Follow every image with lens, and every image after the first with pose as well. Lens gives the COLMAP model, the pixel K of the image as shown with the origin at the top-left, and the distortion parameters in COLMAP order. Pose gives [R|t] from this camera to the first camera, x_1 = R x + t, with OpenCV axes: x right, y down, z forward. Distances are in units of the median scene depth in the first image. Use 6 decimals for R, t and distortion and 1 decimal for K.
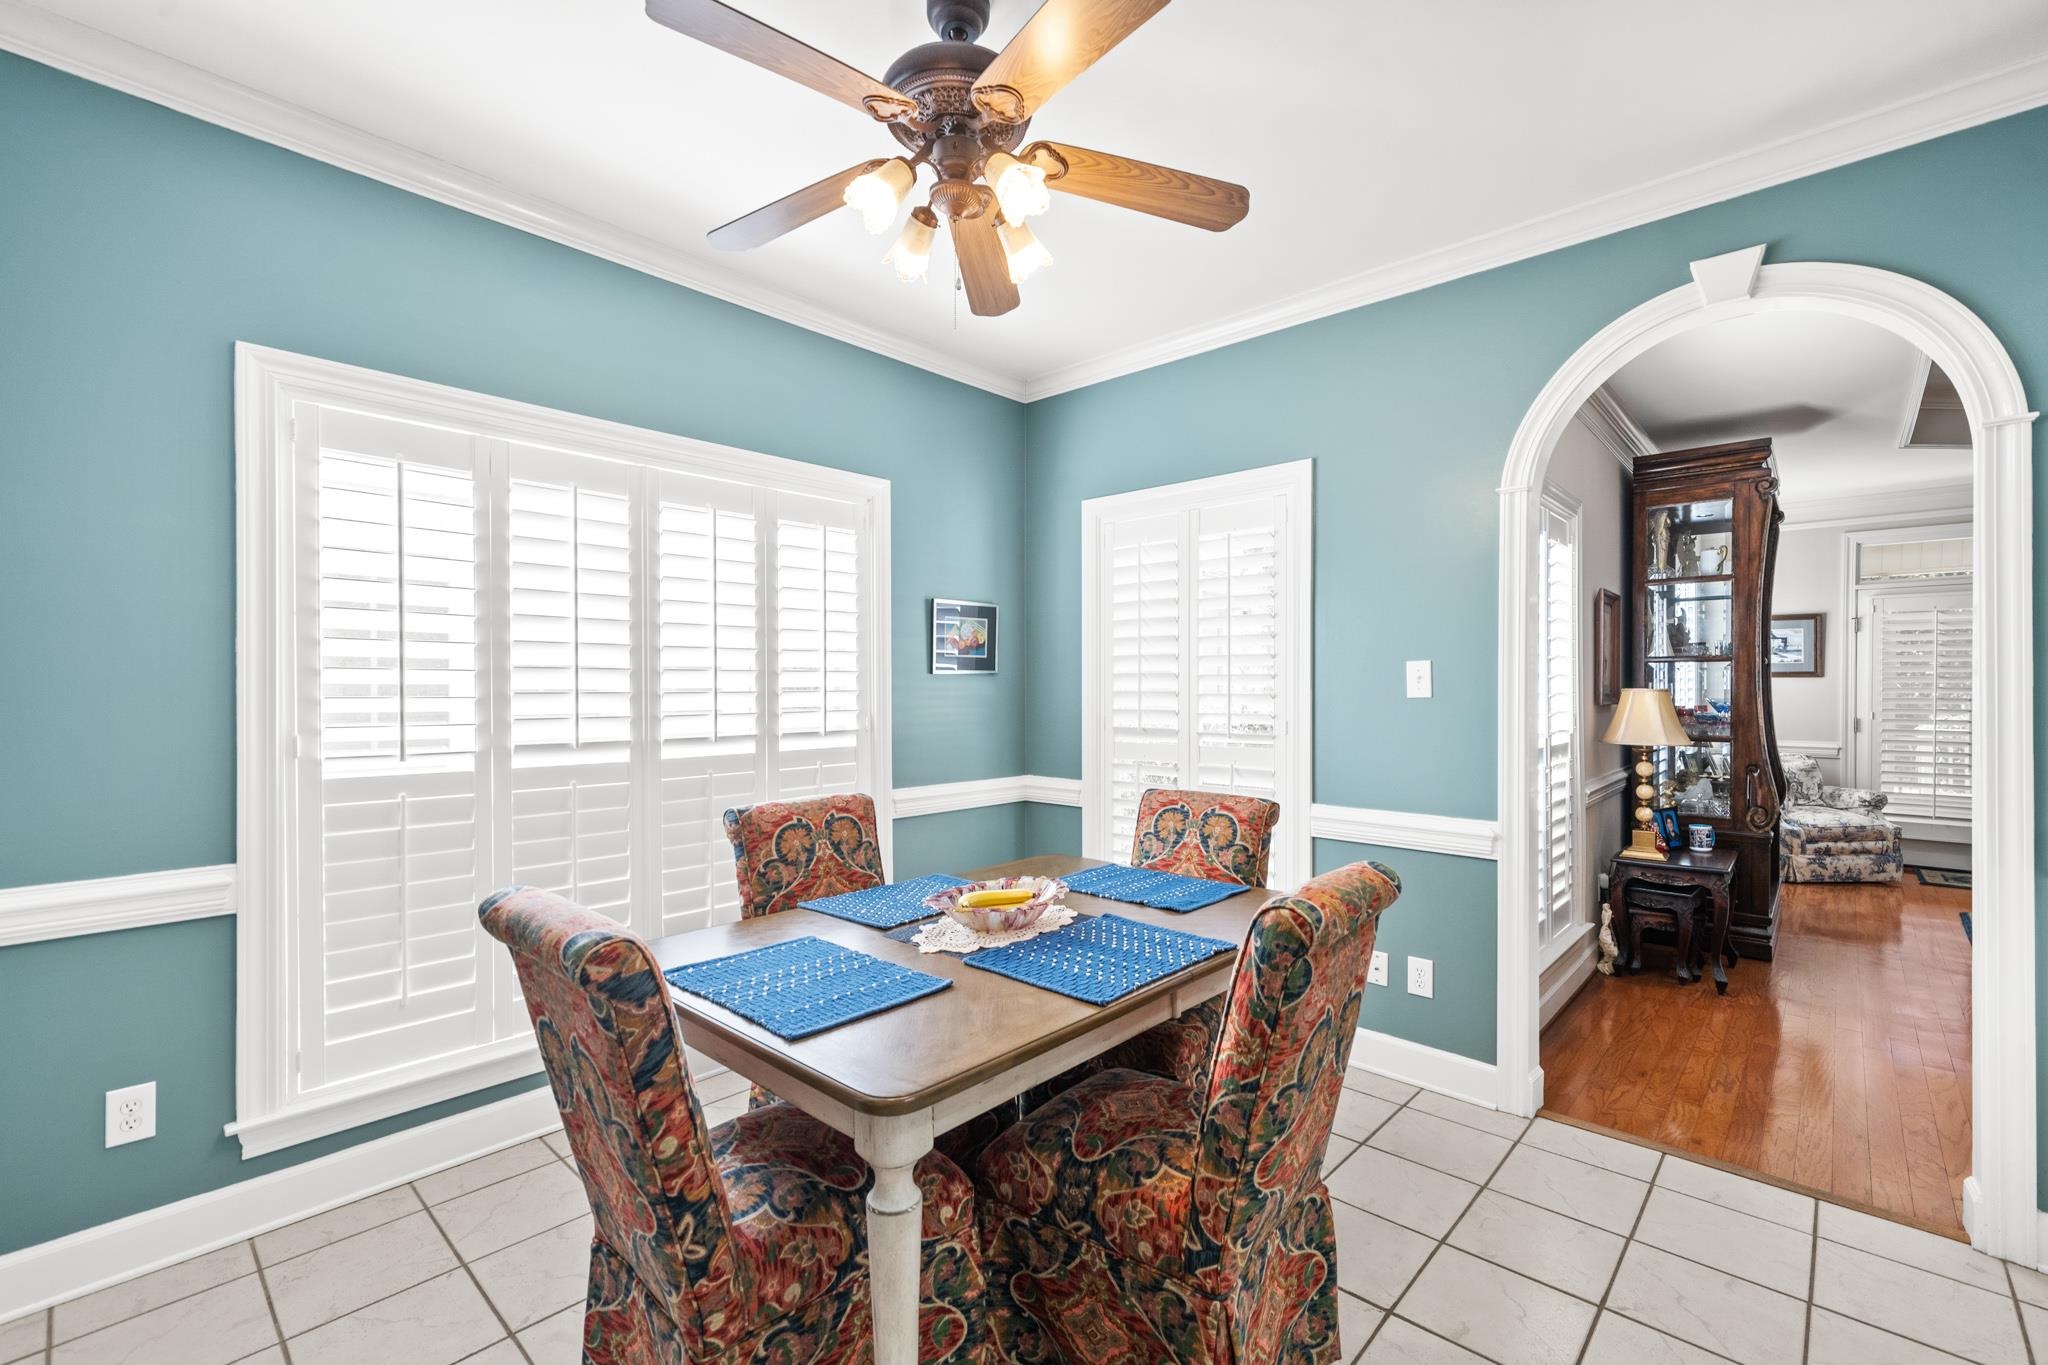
lens RADIAL K [[889.2, 0, 1024.1], [0, 889.2, 684.4], [0, 0, 1]] dist [0.002163, 0.000253]
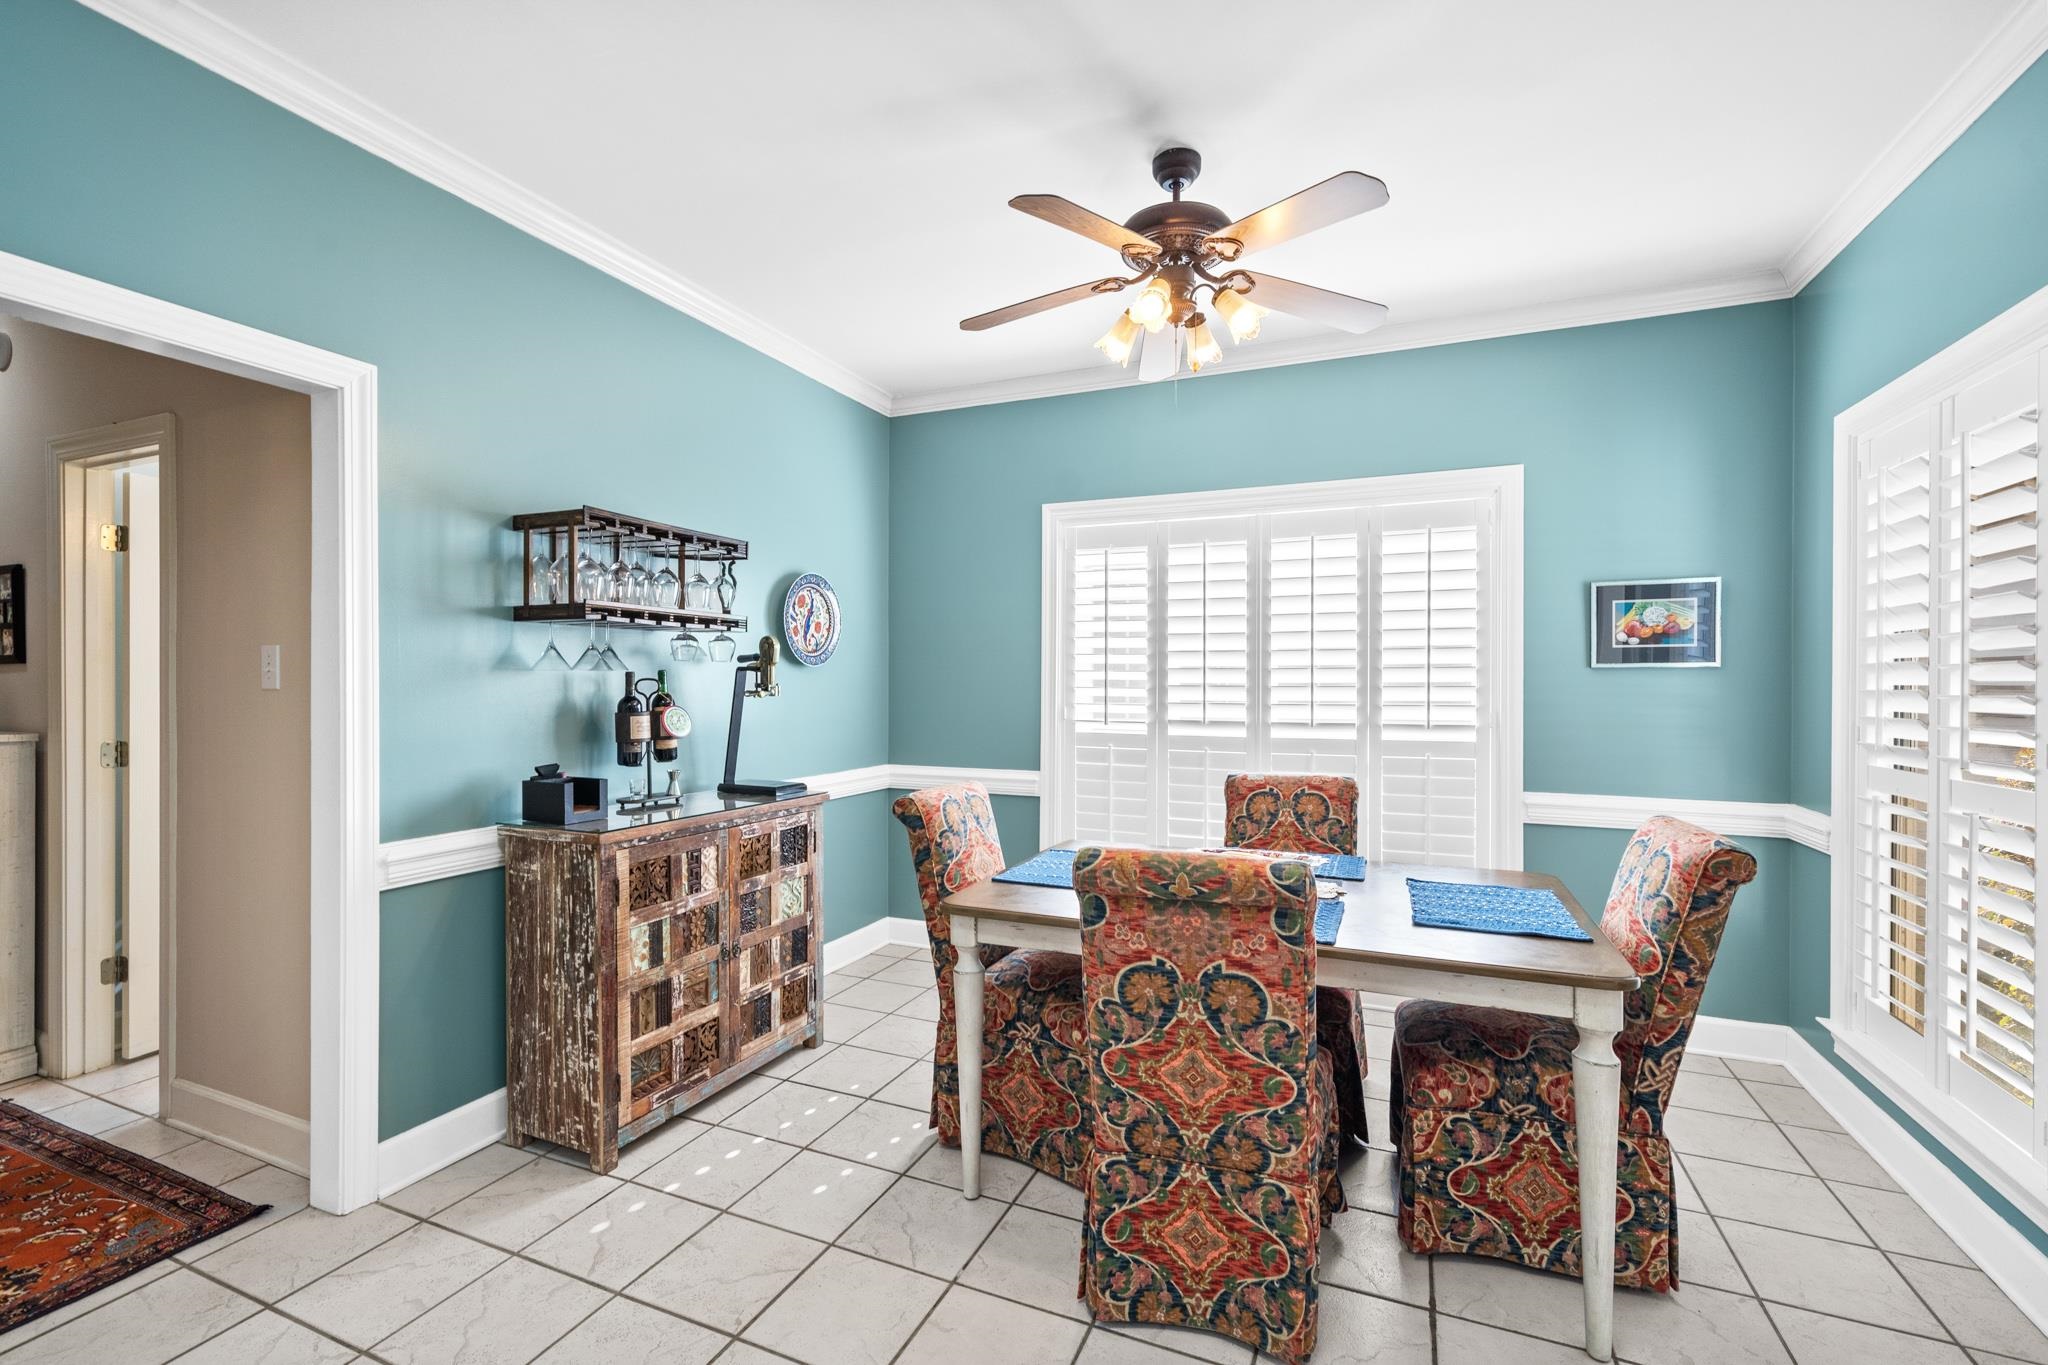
lens RADIAL K [[889.2, 0, 1024.1], [0, 889.2, 674.6], [0, 0, 1]] dist [0.002163, 0.000253]
pose [[0.335804, -0.005650, -0.941915, 0.806419], [-0.001880, 0.999976, -0.006669, 0.001763], [0.941930, 0.004010, 0.335785, 0.262466]]
